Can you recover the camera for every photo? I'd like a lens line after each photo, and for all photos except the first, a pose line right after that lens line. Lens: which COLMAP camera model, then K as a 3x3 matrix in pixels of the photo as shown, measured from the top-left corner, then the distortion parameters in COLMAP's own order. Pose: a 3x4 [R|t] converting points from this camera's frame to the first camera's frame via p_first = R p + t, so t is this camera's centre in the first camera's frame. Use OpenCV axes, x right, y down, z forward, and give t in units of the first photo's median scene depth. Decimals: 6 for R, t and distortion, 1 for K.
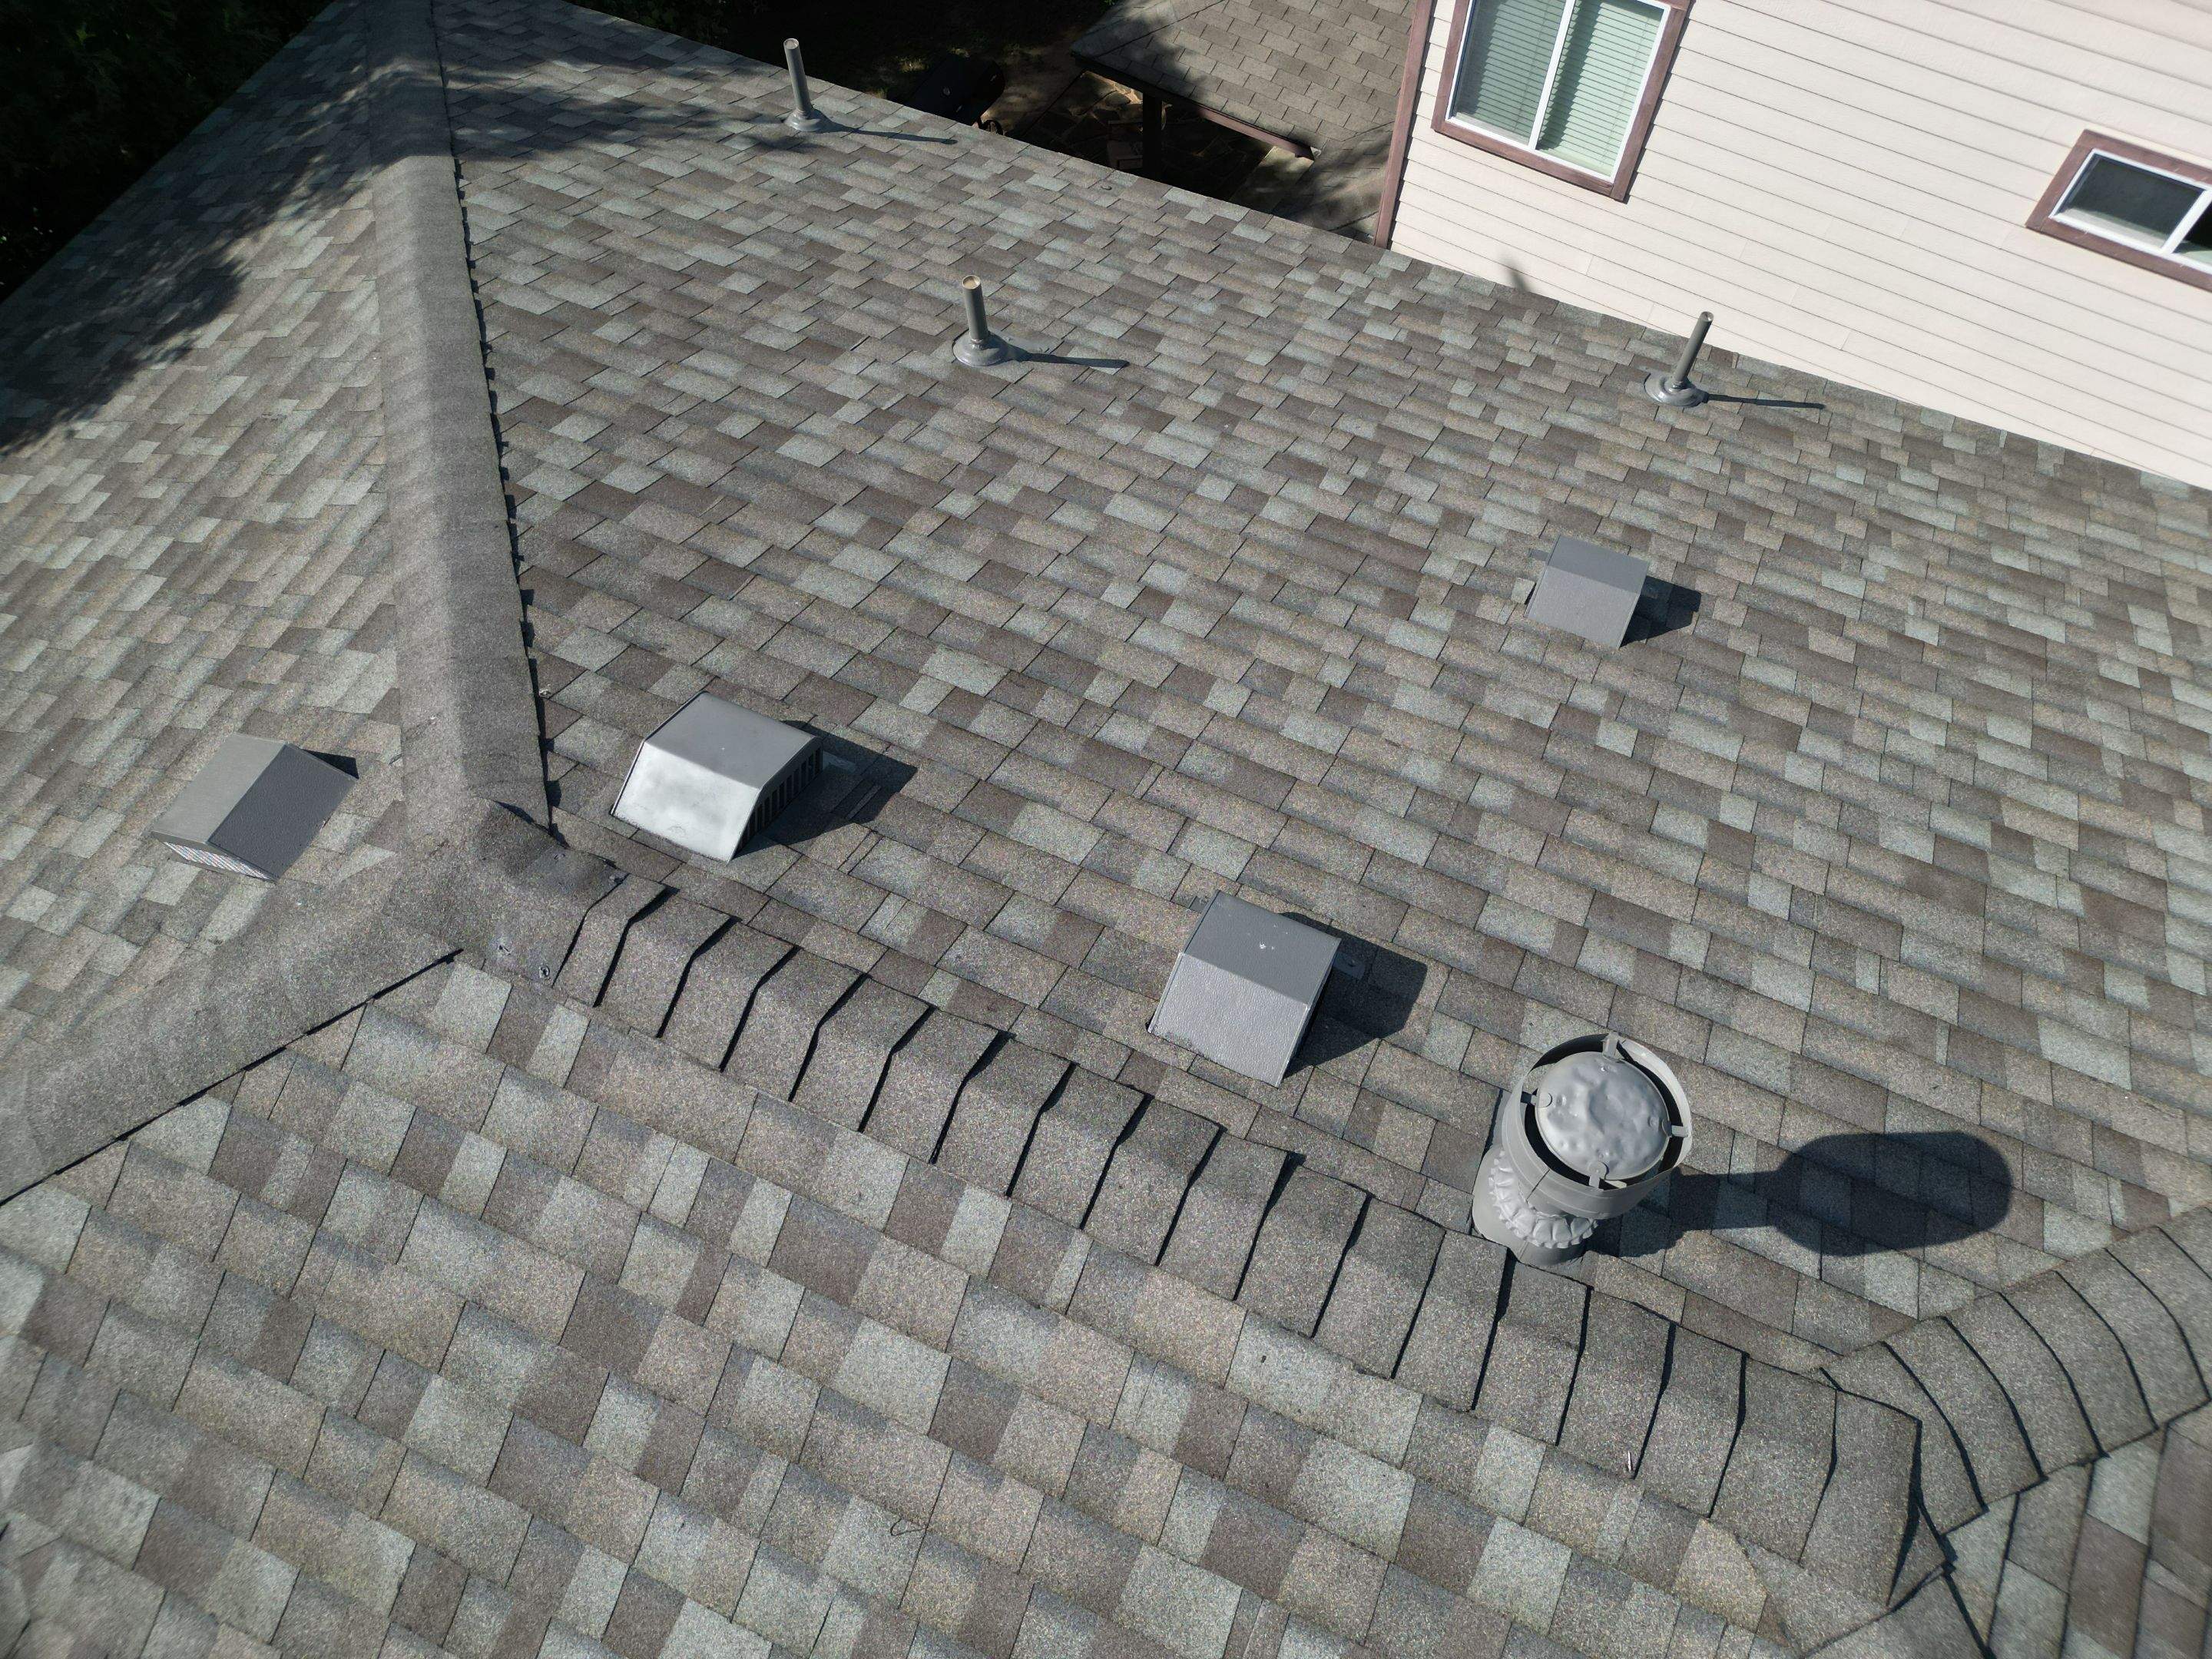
lens RADIAL K [[1550.3, 0, 1097.6], [0, 1550.3, 831.3], [0, 0, 1]] dist [0.069506, -0.070019]
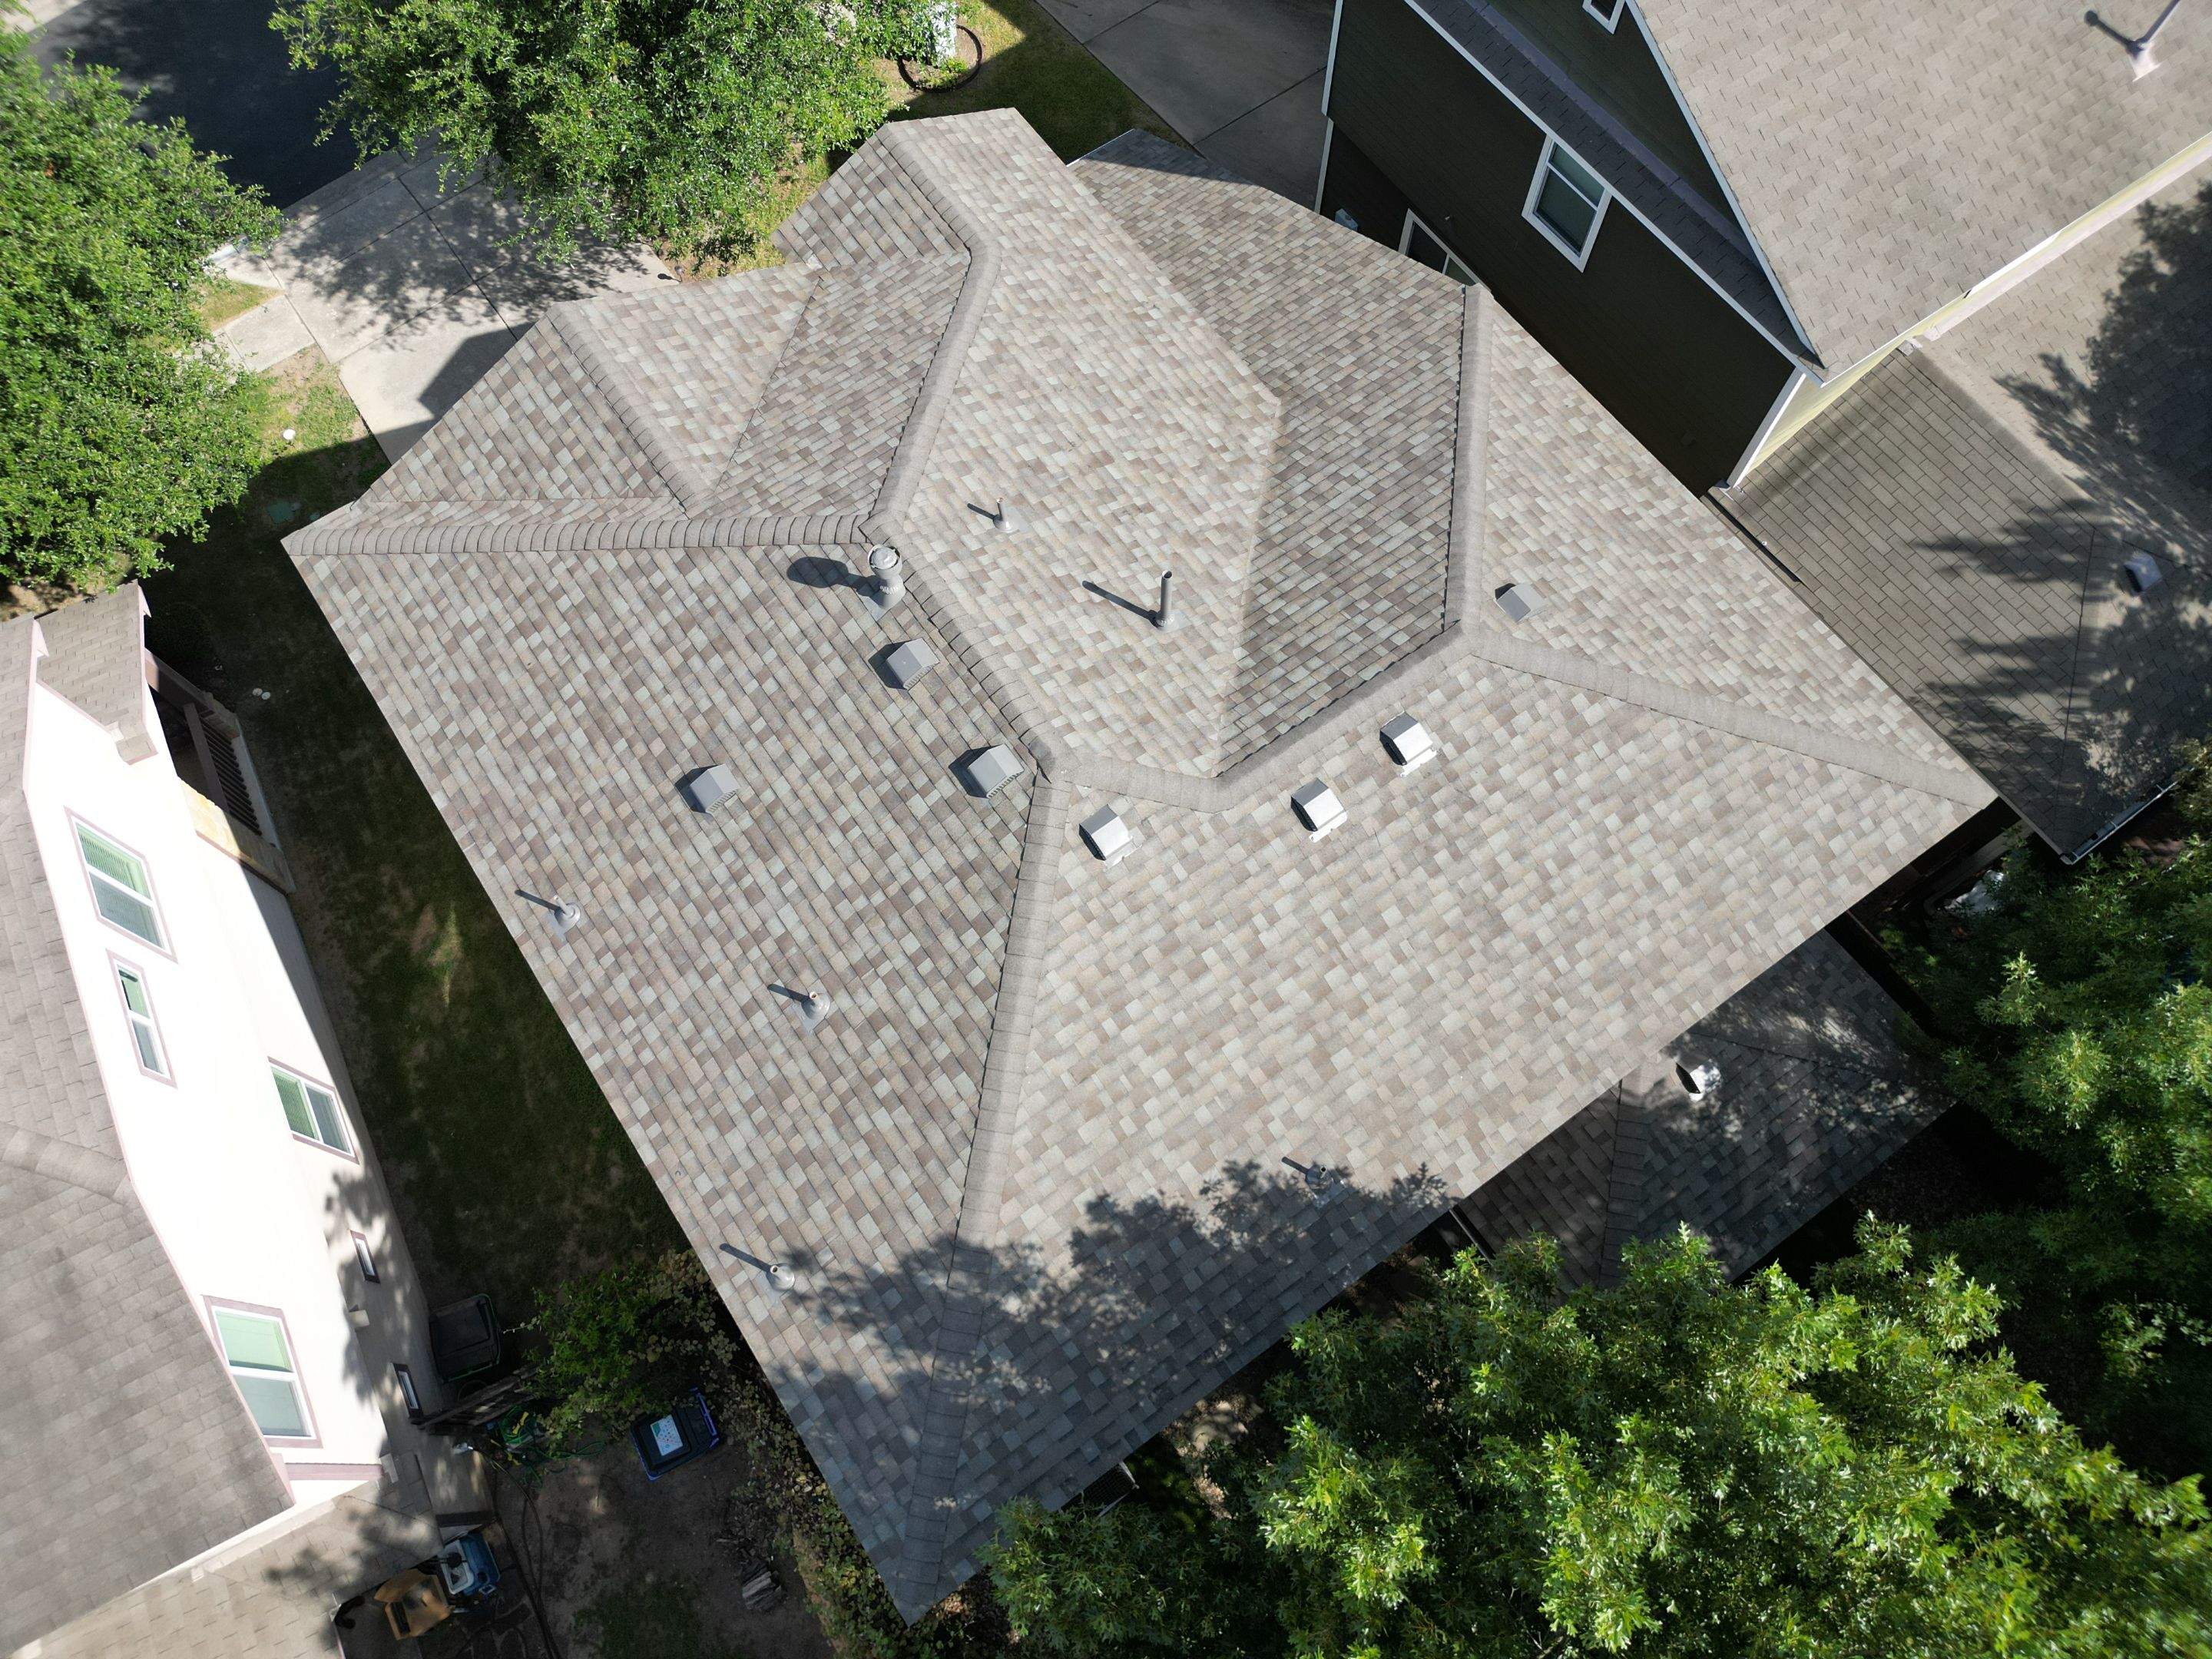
lens RADIAL K [[1550.3, 0, 1100.4], [0, 1550.3, 833.6], [0, 0, 1]] dist [0.069506, -0.070019]
pose [[-0.861285, -0.458575, 0.218855, -1.308662], [0.458909, -0.517099, 0.722503, -2.612017], [-0.218152, 0.722715, 0.655814, -1.343169]]
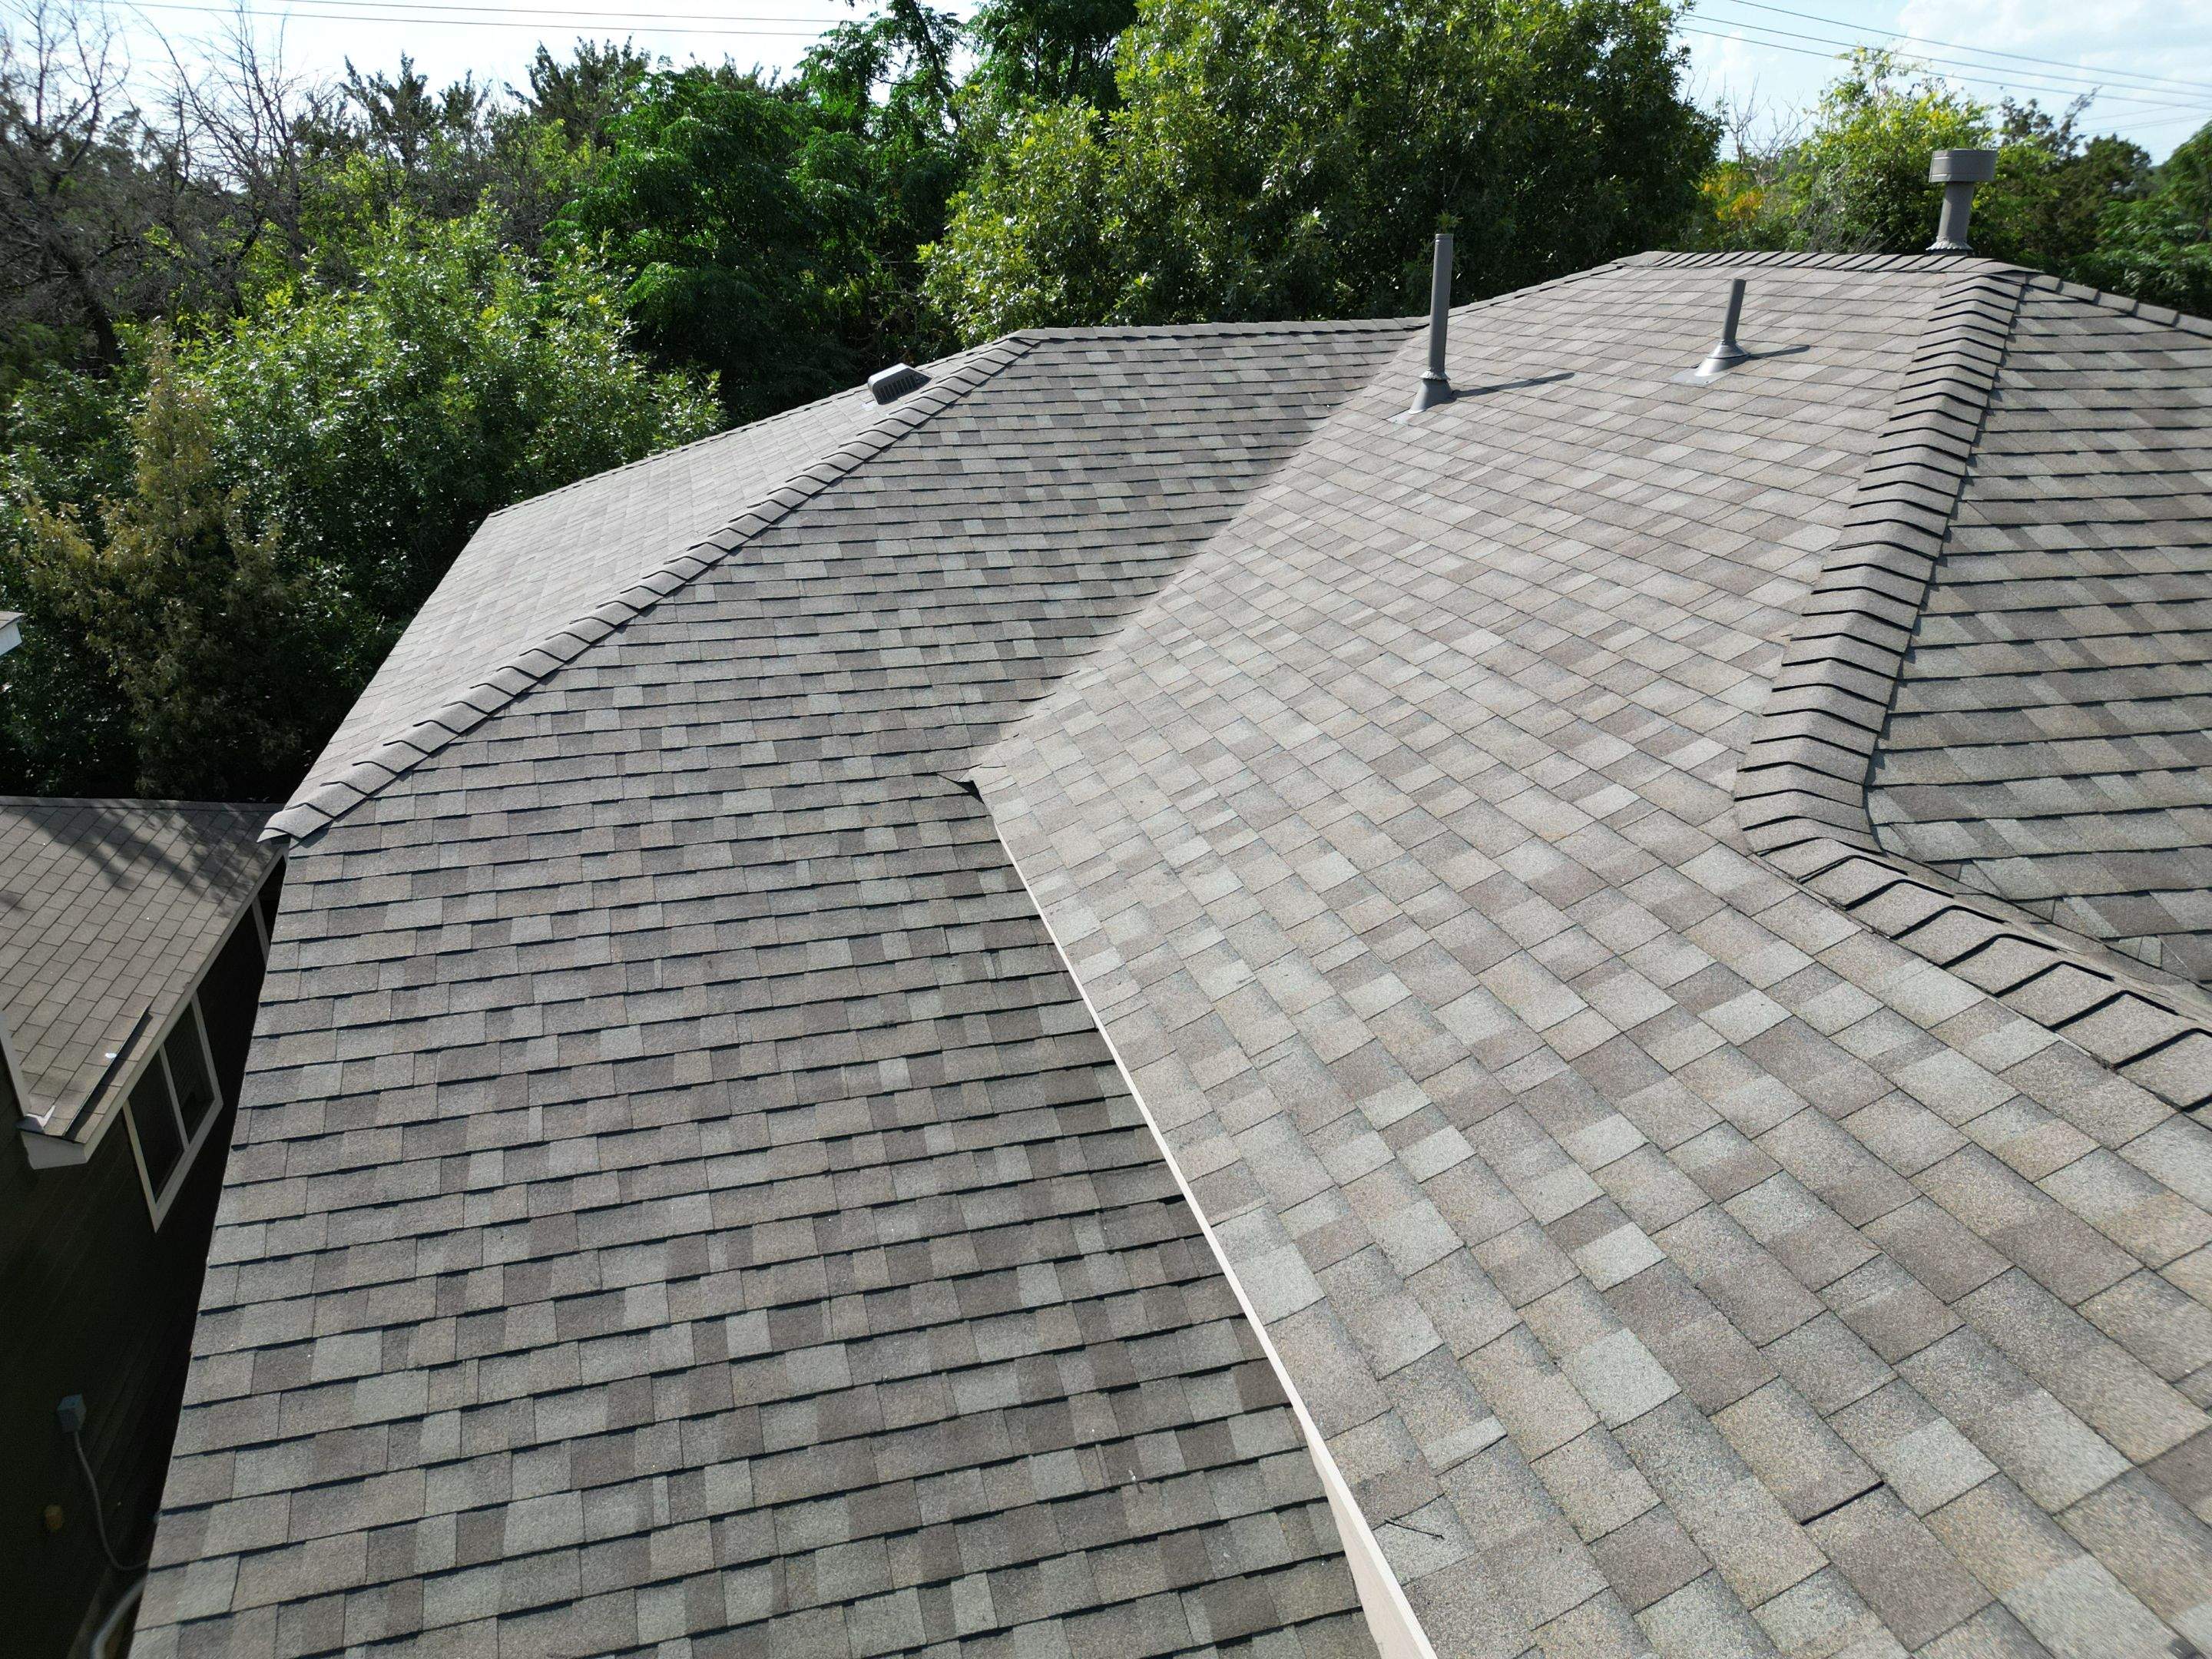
lens RADIAL K [[1550.3, 0, 1108.5], [0, 1550.3, 835.4], [0, 0, 1]] dist [0.069506, -0.070019]
pose [[0.625974, 0.290279, -0.723806, 1.273139], [-0.682900, 0.652219, -0.329027, 2.149924], [0.376570, 0.700249, 0.606503, -0.355370]]
